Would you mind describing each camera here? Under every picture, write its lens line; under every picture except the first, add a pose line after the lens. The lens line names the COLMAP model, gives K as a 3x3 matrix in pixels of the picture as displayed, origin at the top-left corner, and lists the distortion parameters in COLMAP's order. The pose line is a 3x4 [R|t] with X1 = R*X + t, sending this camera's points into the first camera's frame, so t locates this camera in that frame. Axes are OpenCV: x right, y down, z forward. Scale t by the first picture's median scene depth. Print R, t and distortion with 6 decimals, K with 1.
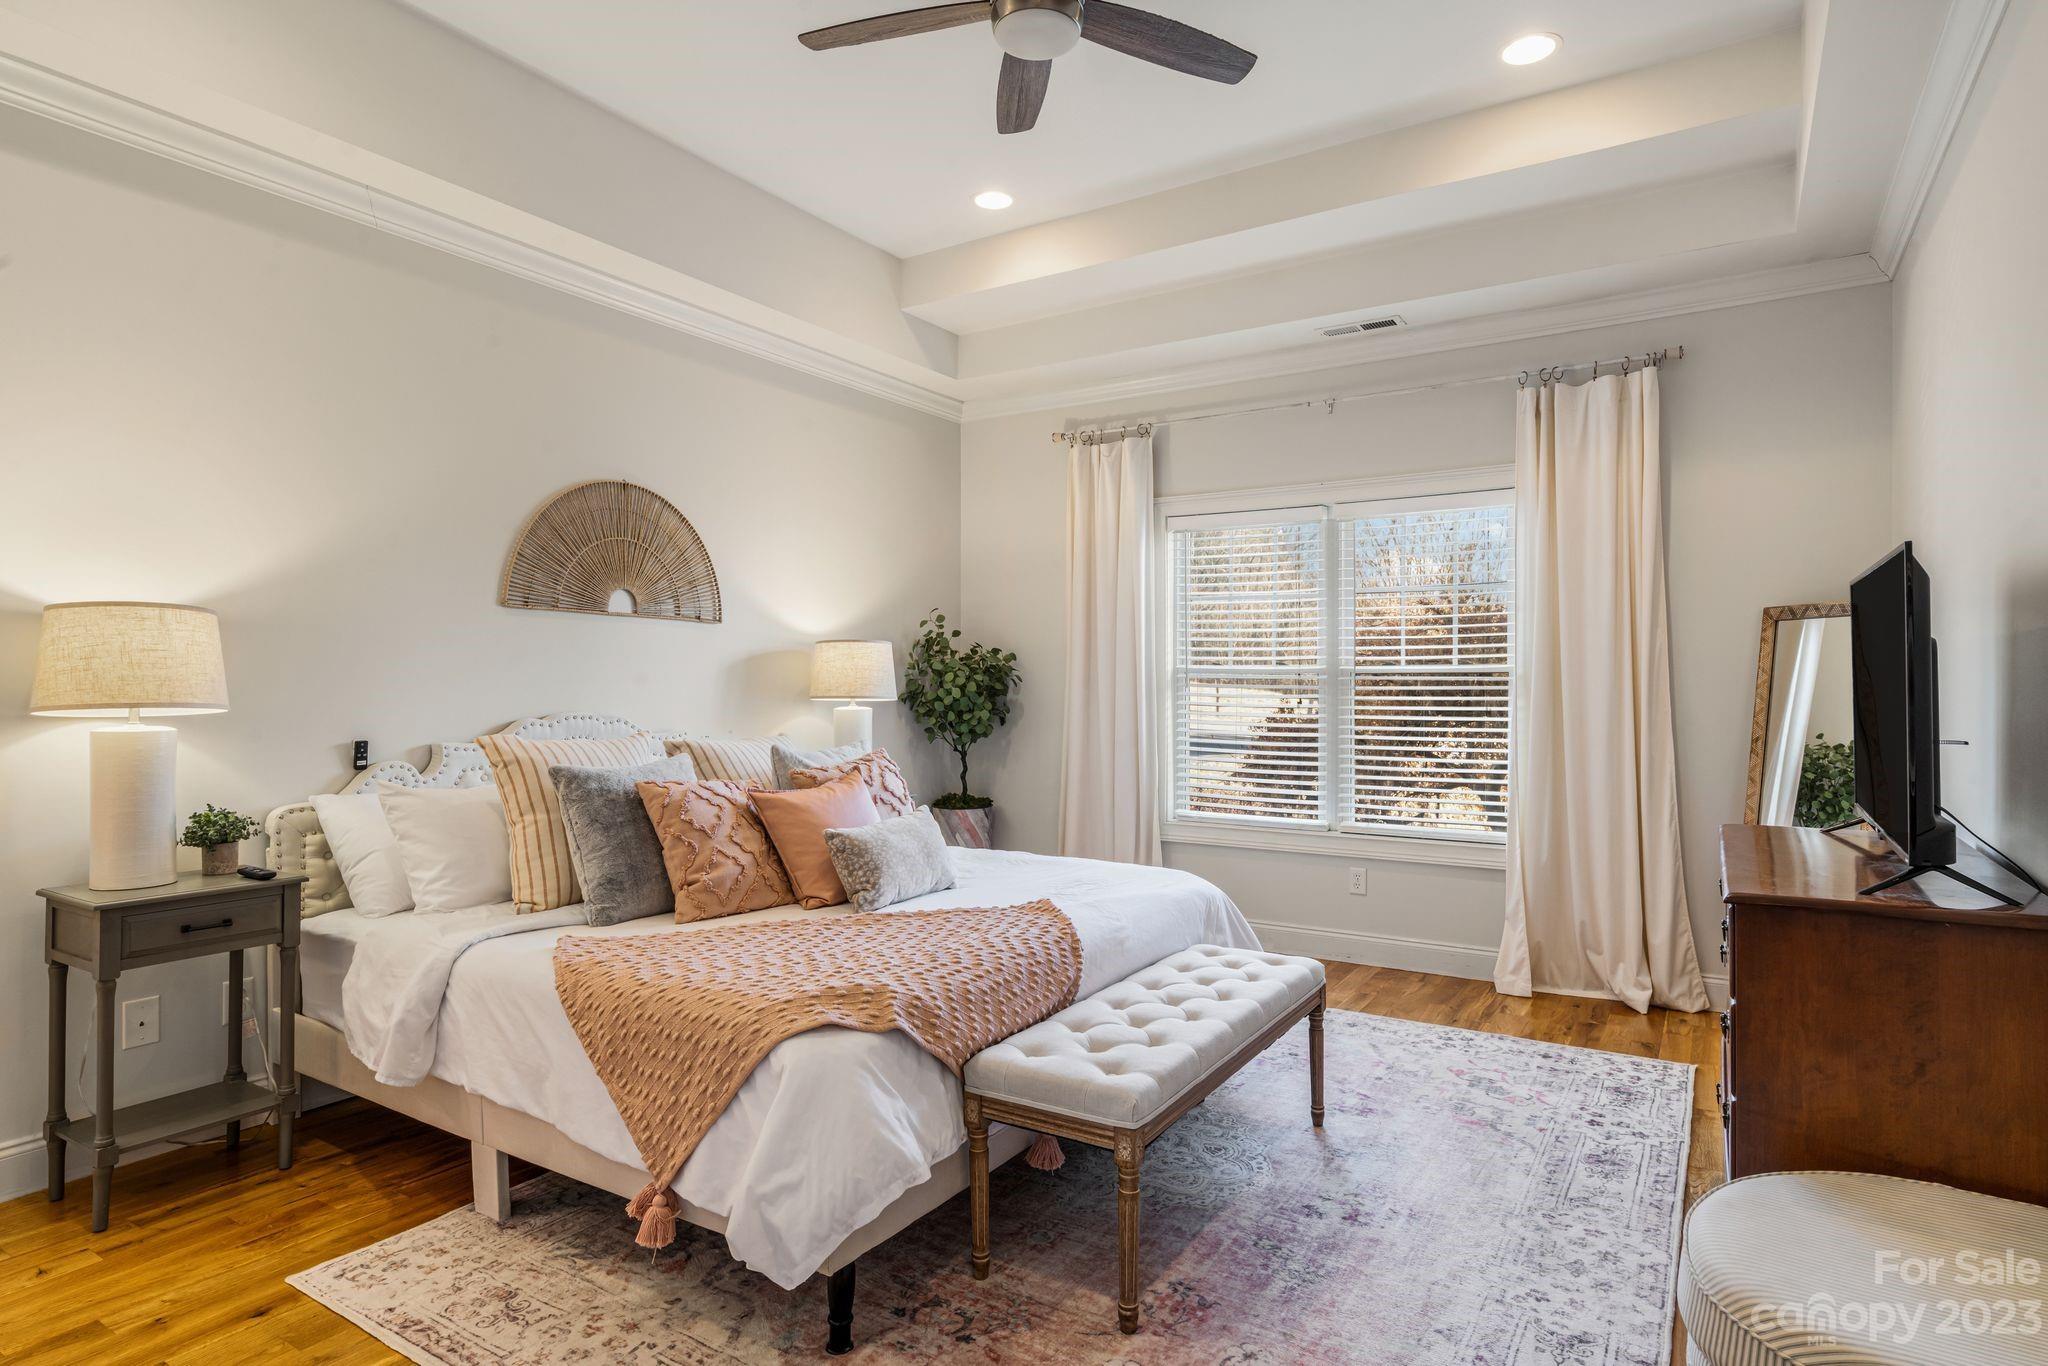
lens RADIAL K [[1102.7, 0, 1024.6], [0, 1102.7, 677.5], [0, 0, 1]] dist [-0.002915, -0.001974]
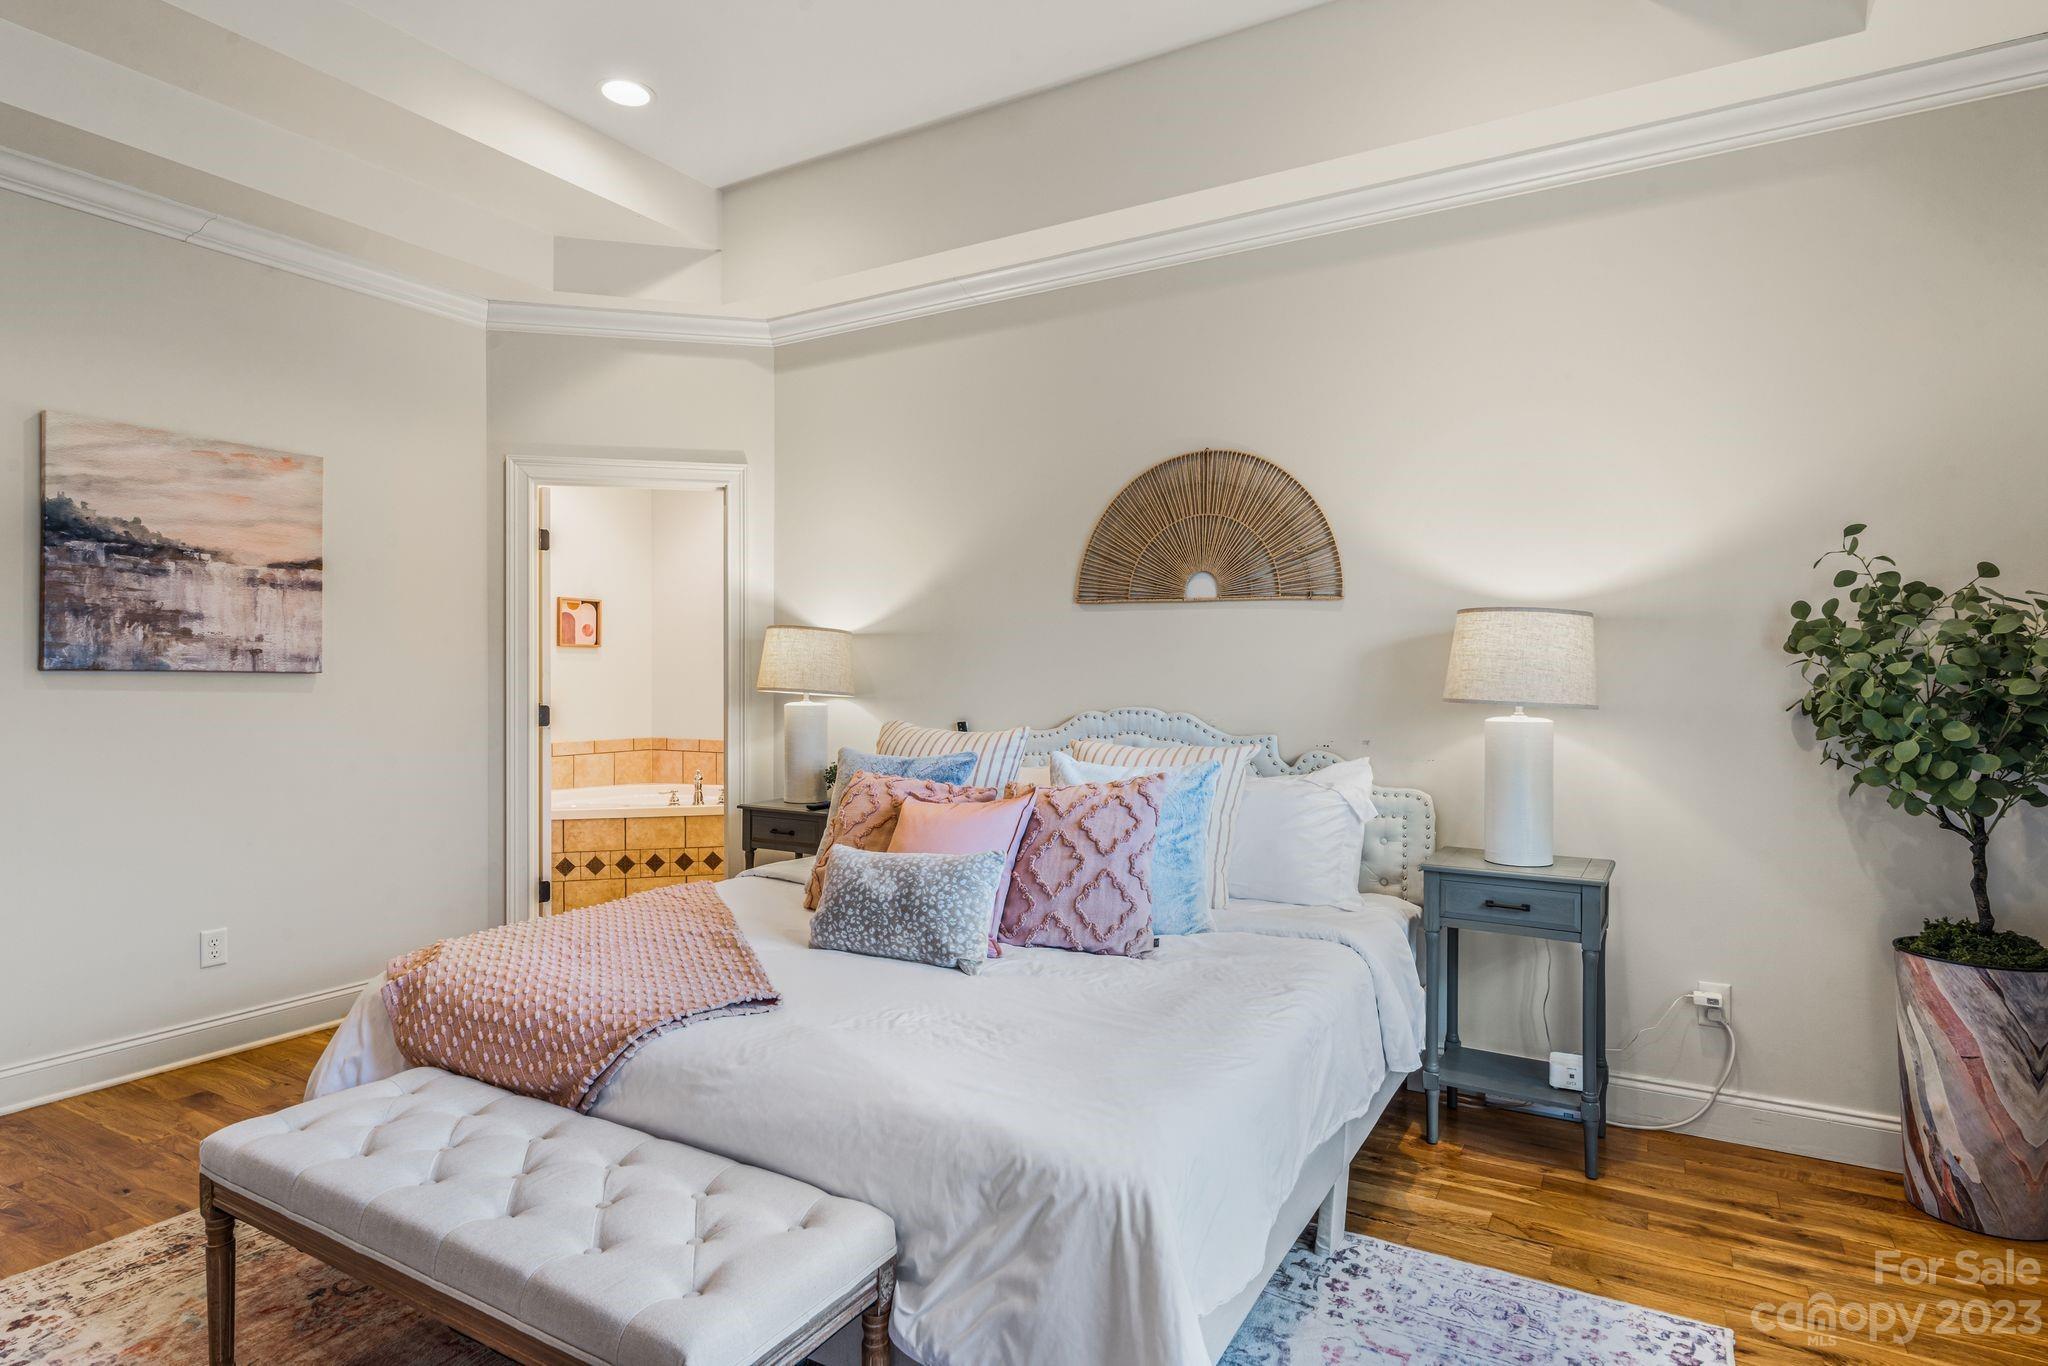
lens RADIAL K [[1059.9, 0, 1026.0], [0, 1059.9, 686.9], [0, 0, 1]] dist [-0.003661, -0.000425]
pose [[0.031529, 0.007869, -0.999472, 0.495701], [0.003529, 0.999962, 0.007984, 0.005711], [0.999497, -0.003779, 0.031500, 0.836675]]
